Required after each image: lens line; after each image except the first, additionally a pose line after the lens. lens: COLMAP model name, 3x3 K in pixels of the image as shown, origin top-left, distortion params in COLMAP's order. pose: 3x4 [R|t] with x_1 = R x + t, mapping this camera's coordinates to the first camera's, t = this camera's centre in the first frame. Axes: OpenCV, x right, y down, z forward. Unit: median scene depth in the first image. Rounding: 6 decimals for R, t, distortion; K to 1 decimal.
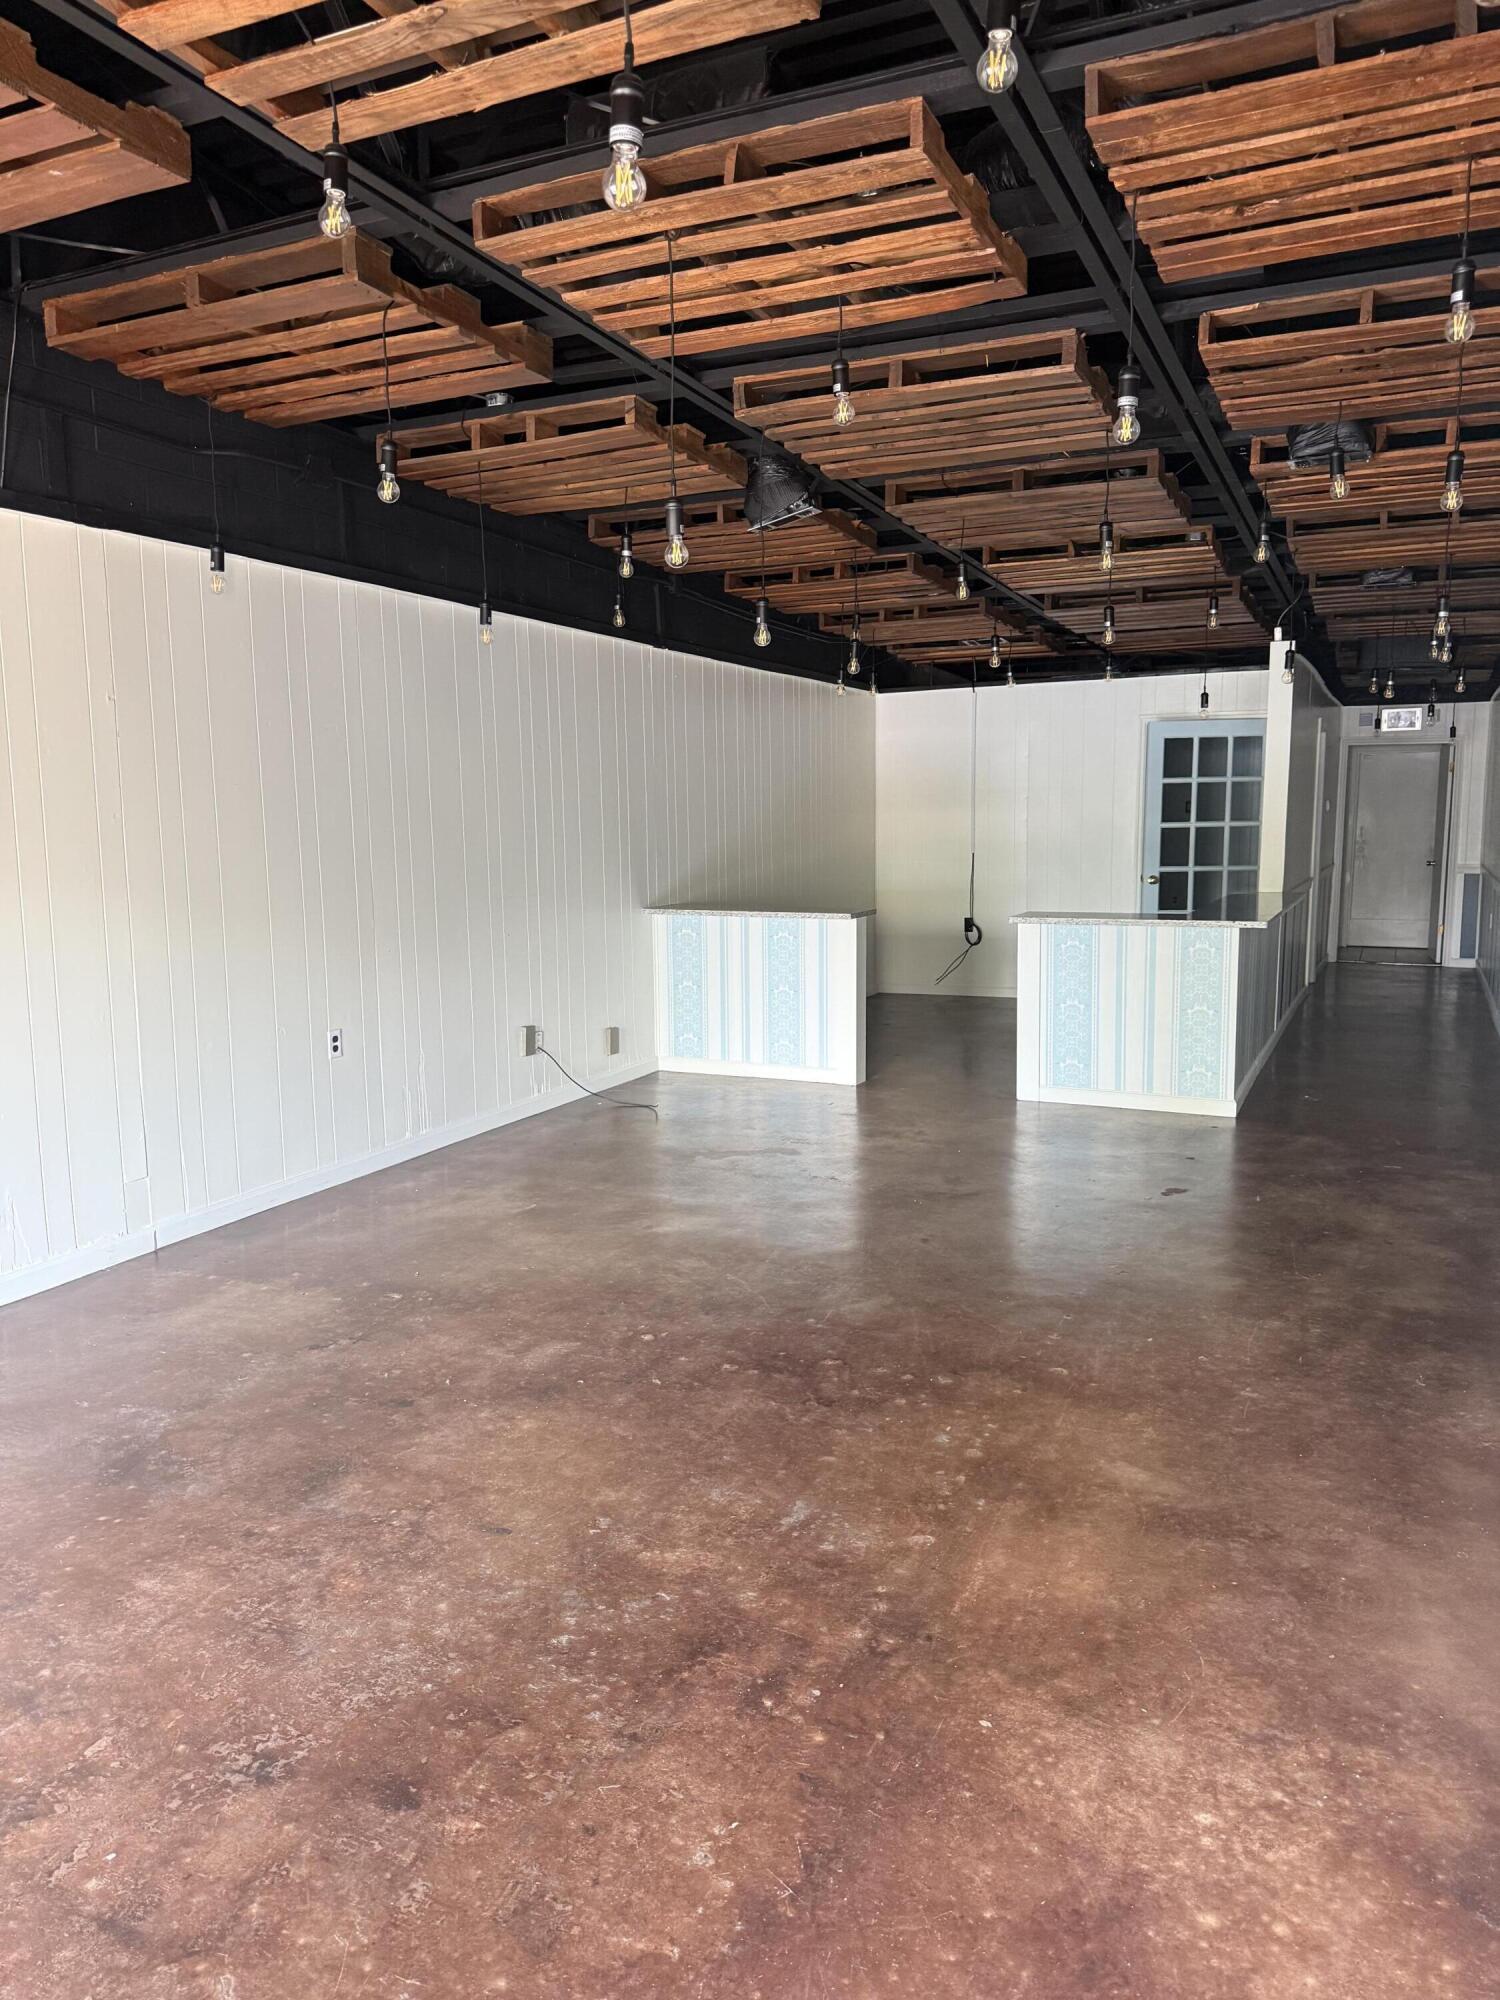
lens RADIAL K [[1394.5, 0, 743.3], [0, 1394.5, 996.8], [0, 0, 1]] dist [0.014987, -0.021774]
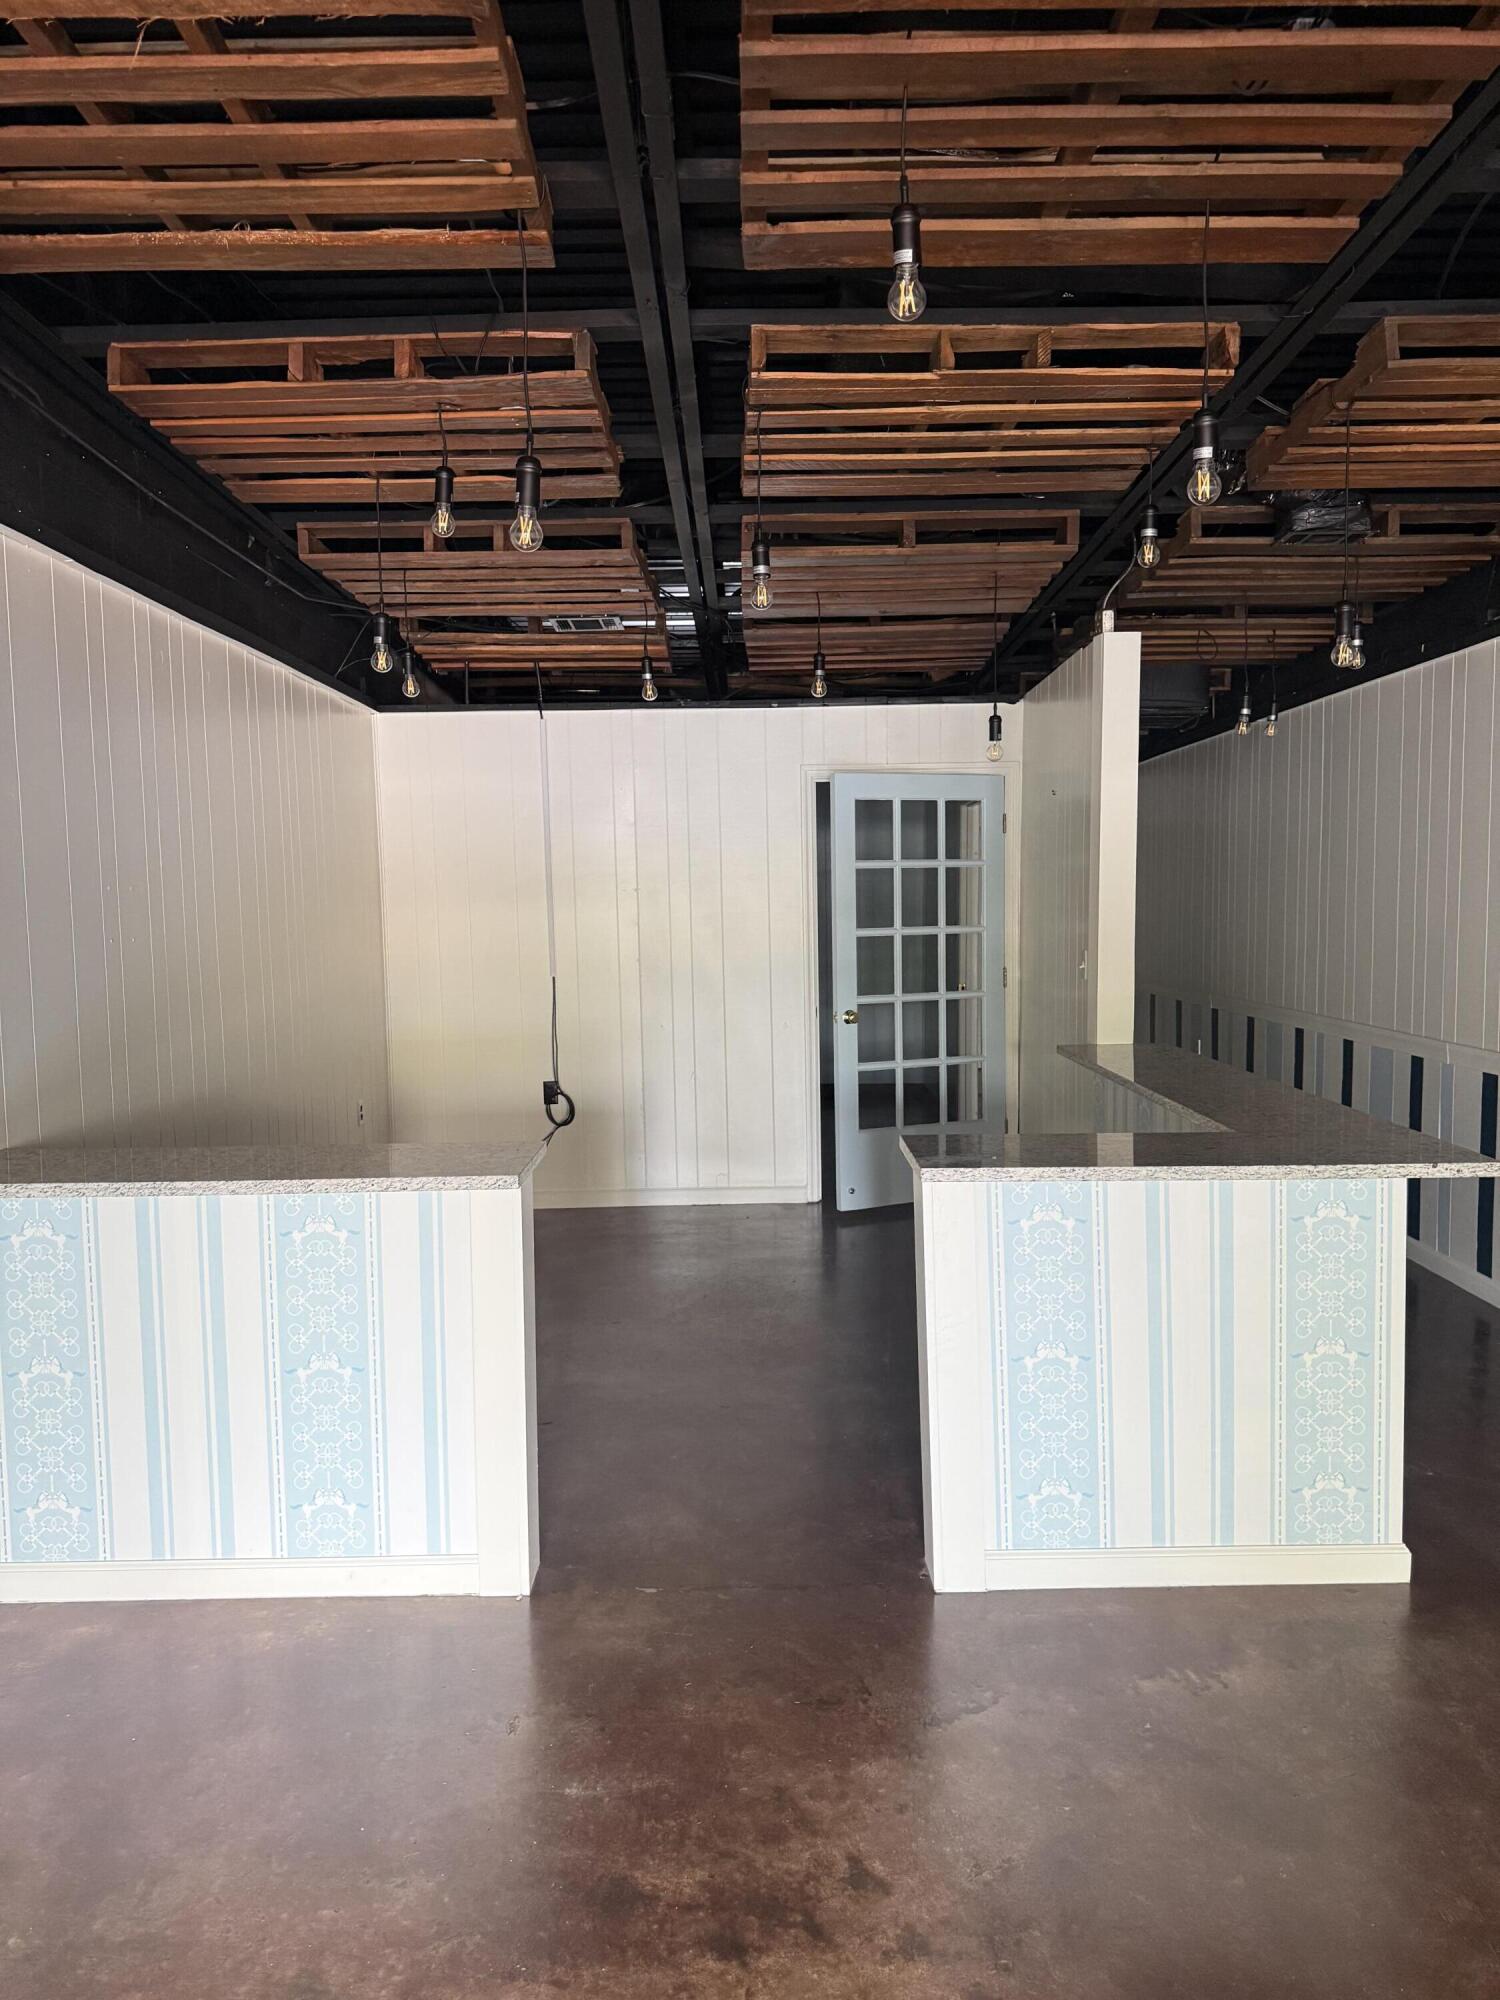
lens RADIAL K [[1394.5, 0, 763.4], [0, 1394.5, 1011.6], [0, 0, 1]] dist [0.014987, -0.021774]
pose [[0.905192, -0.034677, 0.423587, -0.047526], [0.059058, 0.997259, -0.044564, -0.167023], [-0.420881, 0.065355, 0.904759, 1.204275]]
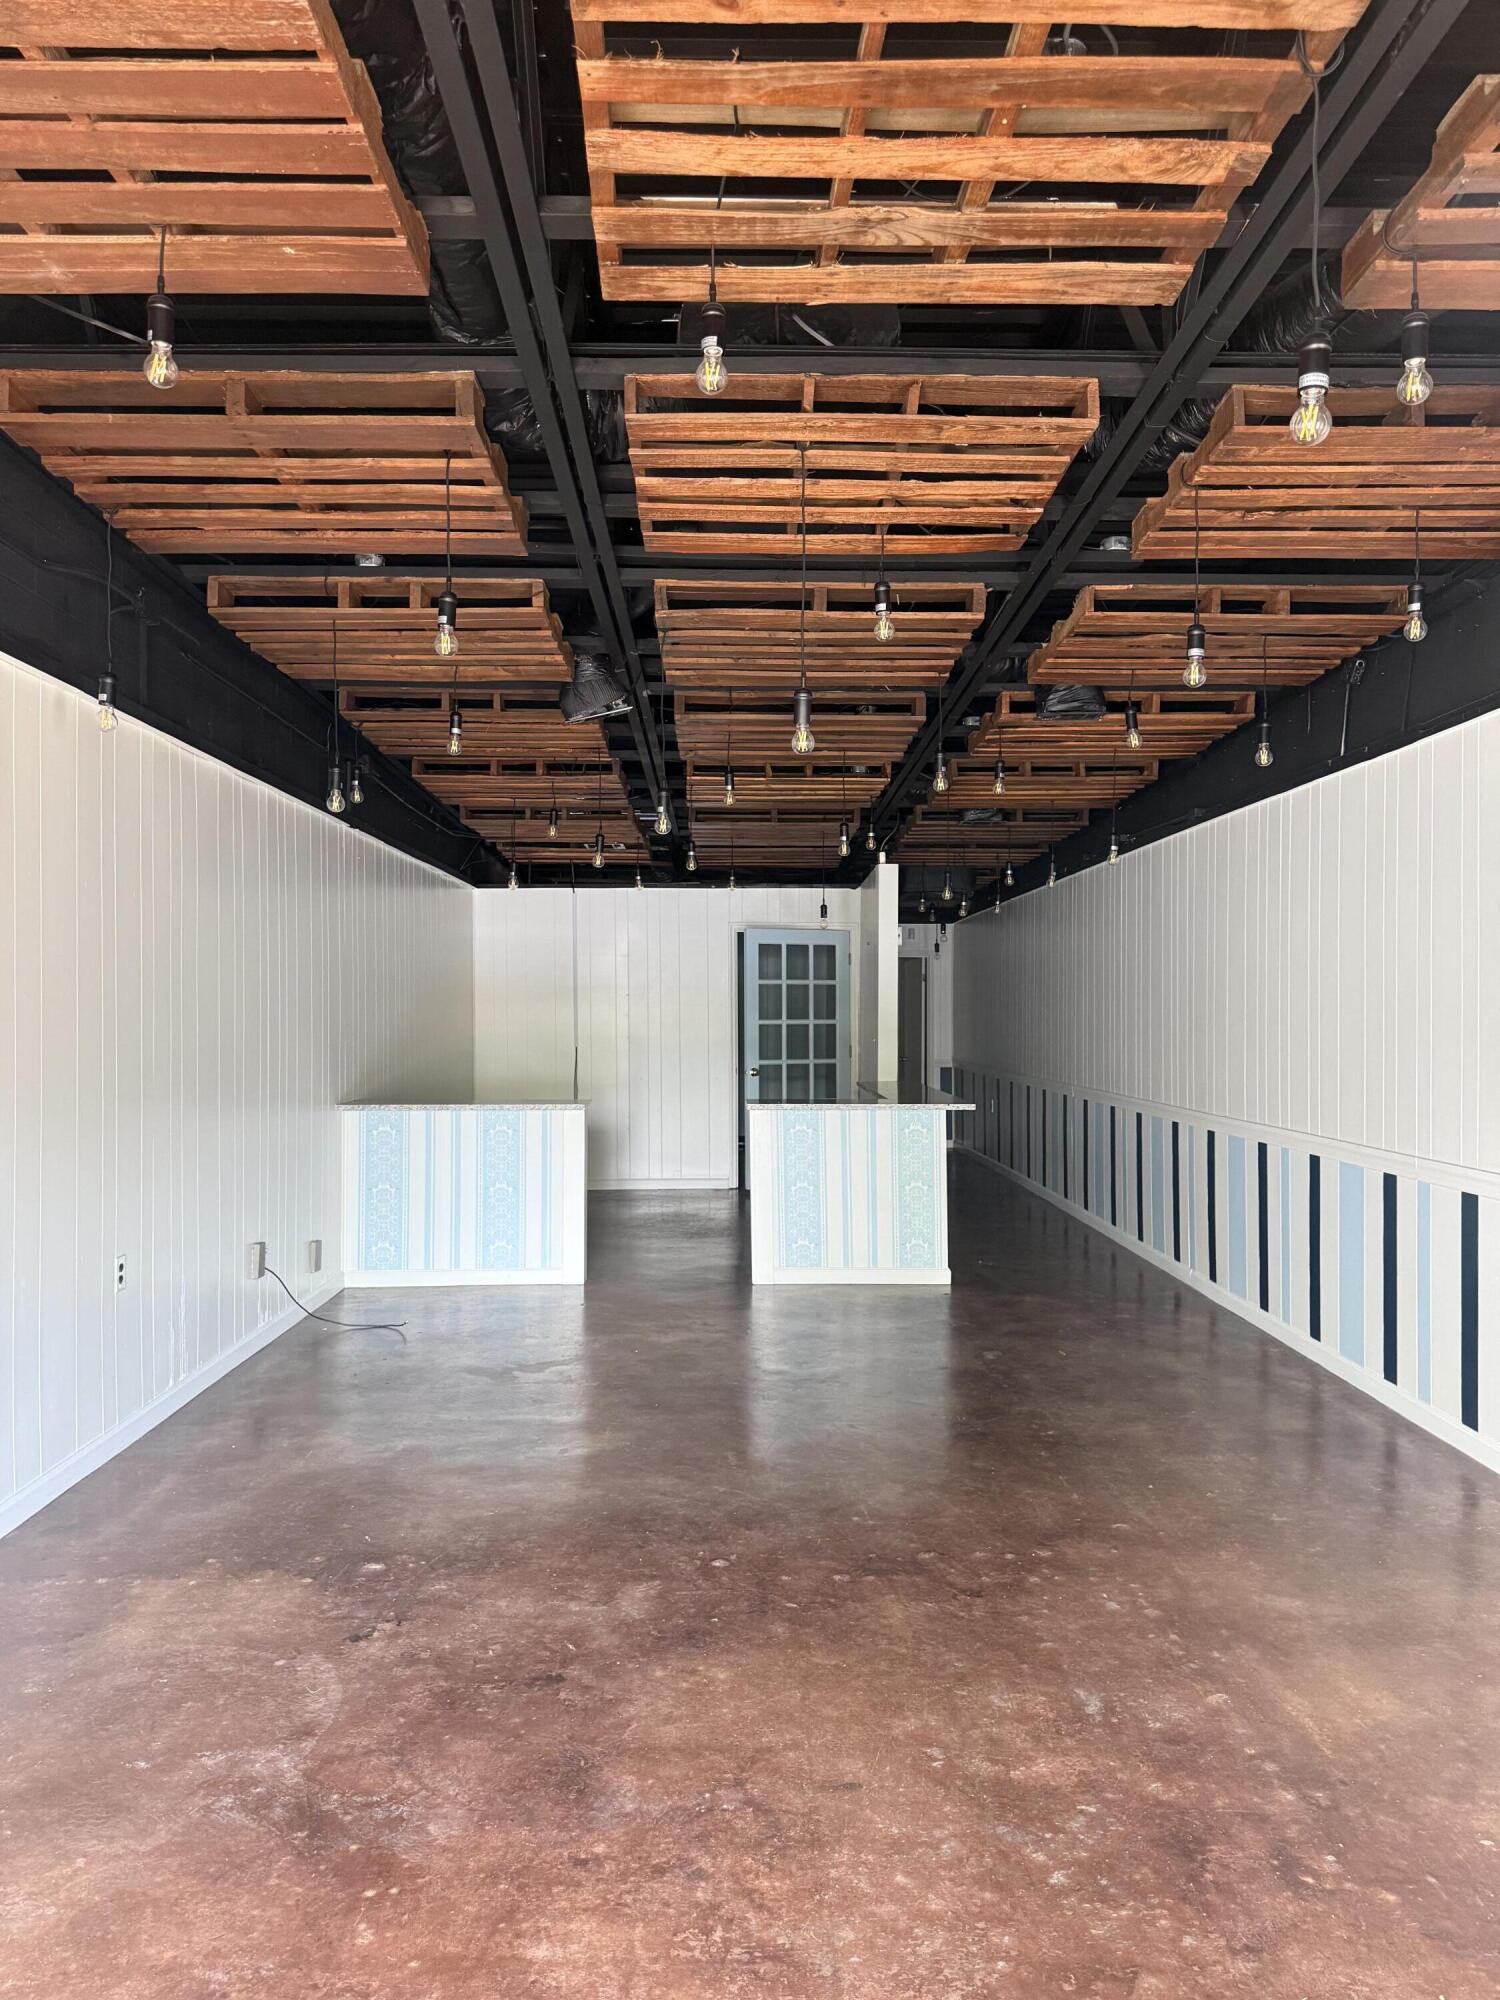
lens RADIAL K [[1394.5, 0, 758.4], [0, 1394.5, 1018.7], [0, 0, 1]] dist [0.014987, -0.021774]
pose [[0.899117, 0.008263, 0.437631, -0.477695], [0.047972, 0.991939, -0.117287, -0.002209], [-0.435073, 0.126449, 0.891472, 0.128419]]
